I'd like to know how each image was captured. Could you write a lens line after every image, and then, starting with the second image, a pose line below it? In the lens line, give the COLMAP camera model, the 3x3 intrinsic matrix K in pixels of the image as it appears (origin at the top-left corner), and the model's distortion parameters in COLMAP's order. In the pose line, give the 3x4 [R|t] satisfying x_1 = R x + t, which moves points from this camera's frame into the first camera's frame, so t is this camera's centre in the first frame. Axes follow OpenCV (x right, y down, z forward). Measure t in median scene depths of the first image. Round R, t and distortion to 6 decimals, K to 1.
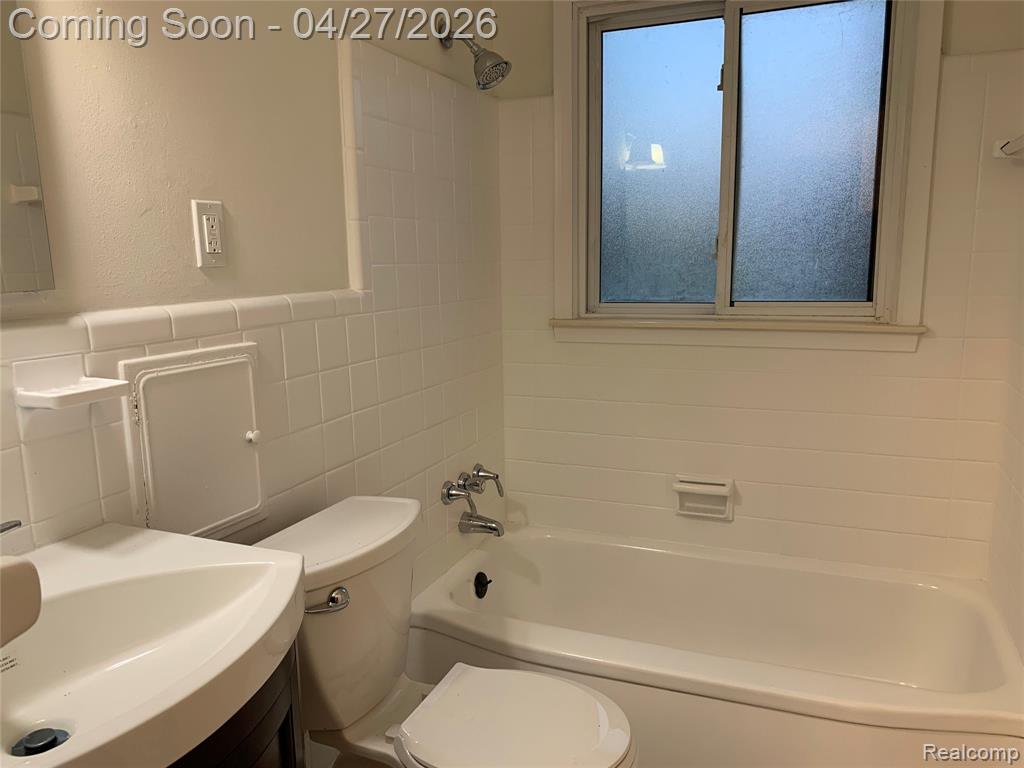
lens RADIAL K [[763.5, 0, 514.1], [0, 763.5, 394.1], [0, 0, 1]] dist [-0.065475, -0.000942]
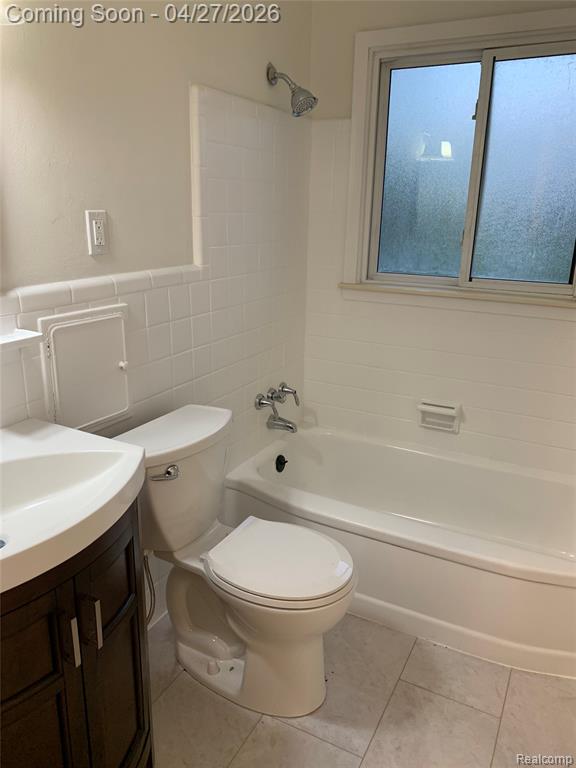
lens RADIAL K [[572.7, 0, 288.0], [0, 572.7, 384.0], [0, 0, 1]] dist [-0.065475, -0.000942]
pose [[0.994395, 0.061051, -0.086319, 0.074391], [-0.050155, 0.991113, 0.123204, -0.052893], [0.093074, -0.118184, 0.988620, -0.101020]]
